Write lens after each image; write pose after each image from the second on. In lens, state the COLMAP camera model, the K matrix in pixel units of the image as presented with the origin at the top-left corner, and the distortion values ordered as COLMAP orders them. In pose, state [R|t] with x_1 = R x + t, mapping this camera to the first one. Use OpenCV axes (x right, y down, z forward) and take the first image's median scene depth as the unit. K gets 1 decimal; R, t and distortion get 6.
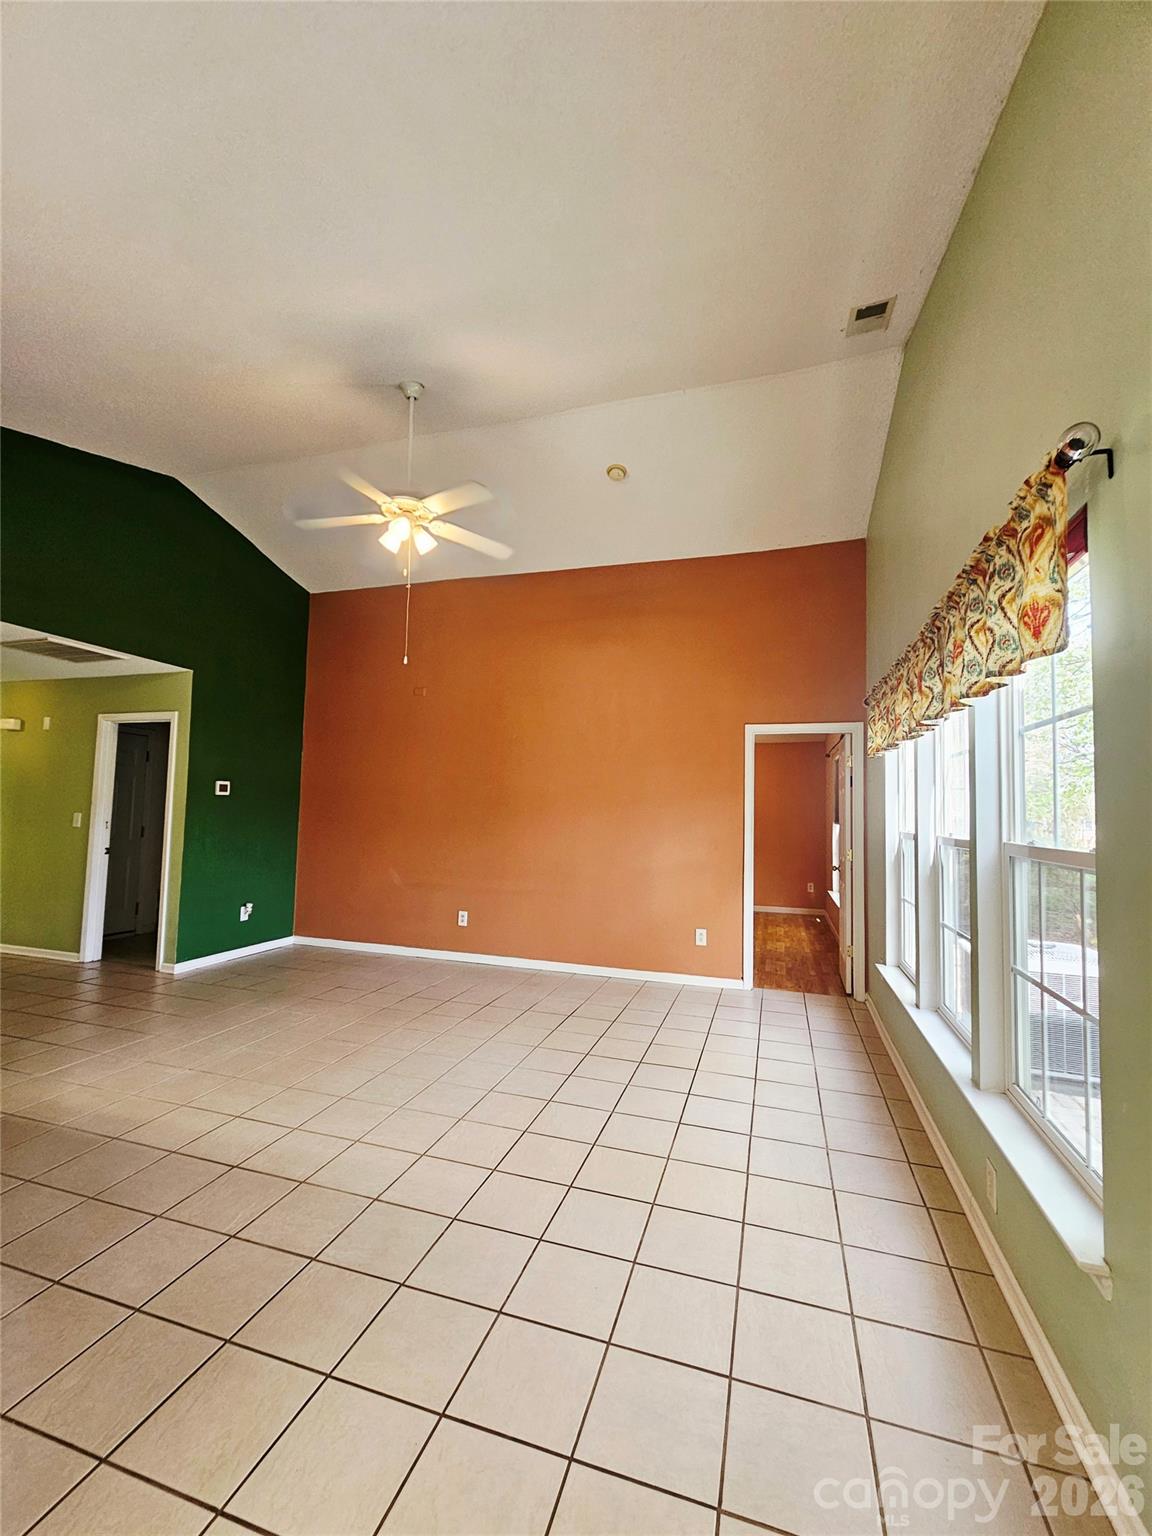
lens RADIAL K [[629.4, 0, 582.2], [0, 629.4, 774.5], [0, 0, 1]] dist [0.000767, 0.000070]
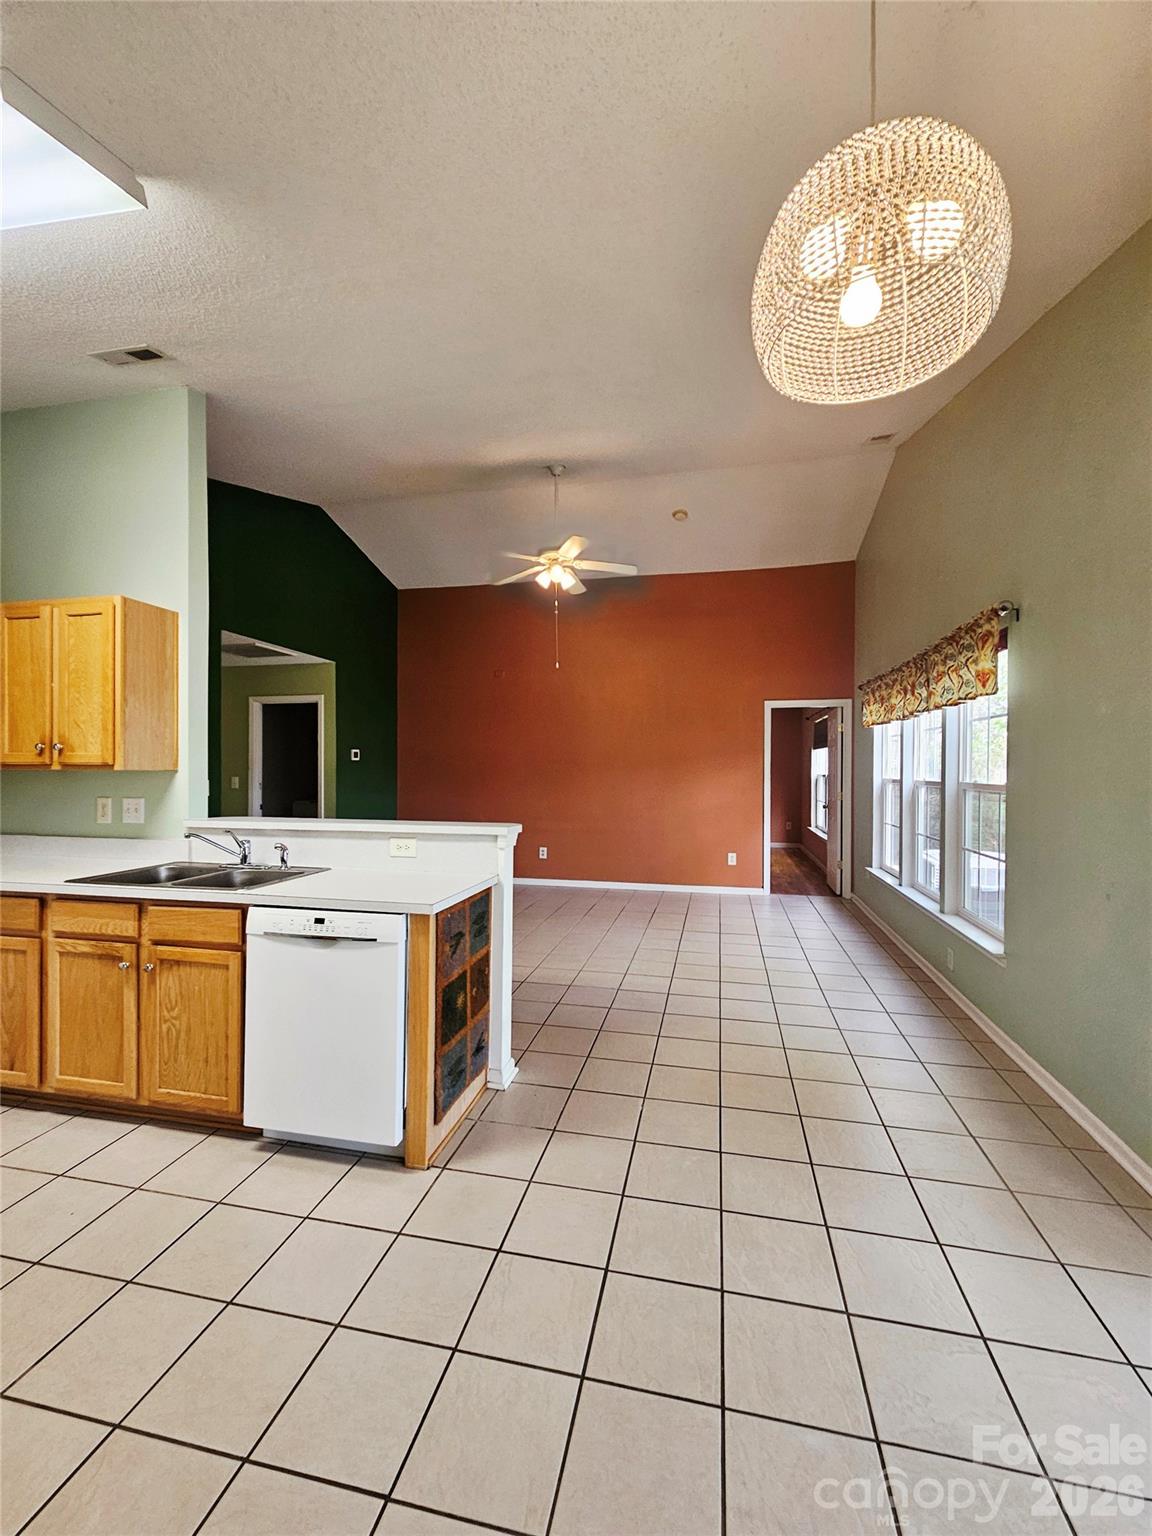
lens RADIAL K [[629.4, 0, 577.4], [0, 629.4, 772.9], [0, 0, 1]] dist [0.000767, 0.000070]
pose [[0.996796, -0.019871, 0.077480, -0.469606], [0.014380, 0.997388, 0.070785, -0.051295], [-0.078684, -0.069444, 0.994478, -0.591697]]
